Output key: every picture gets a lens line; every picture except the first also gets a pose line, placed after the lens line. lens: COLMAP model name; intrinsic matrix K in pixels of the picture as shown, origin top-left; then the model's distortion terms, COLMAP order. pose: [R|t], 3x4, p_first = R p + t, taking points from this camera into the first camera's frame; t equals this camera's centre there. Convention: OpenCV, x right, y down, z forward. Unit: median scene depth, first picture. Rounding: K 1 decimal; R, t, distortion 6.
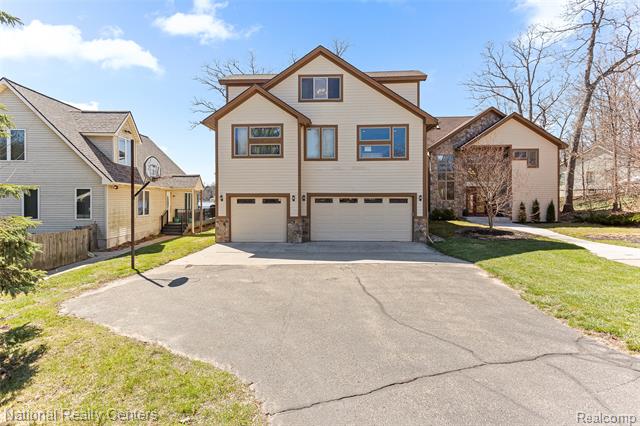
lens RADIAL K [[324.3, 0, 320.0], [0, 324.3, 133.3], [0, 0, 1]] dist [-0.030066, -0.000338]
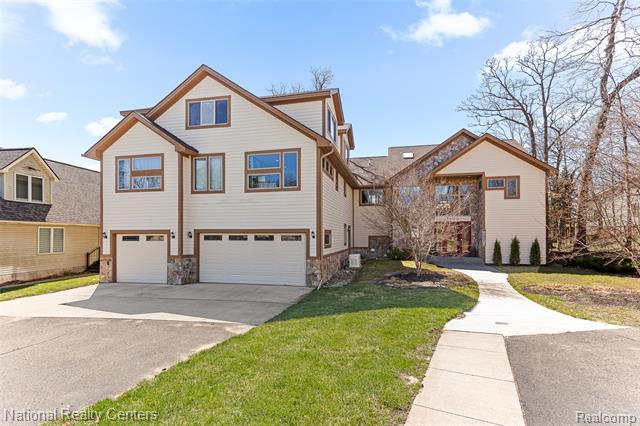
lens RADIAL K [[308.2, 0, 318.0], [0, 308.2, 176.7], [0, 0, 1]] dist [0.001635, 0.000887]
pose [[0.987880, -0.029669, -0.152358, 0.432883], [0.031528, 0.999455, 0.009800, 0.039636], [0.151984, -0.014485, 0.988277, 0.201369]]
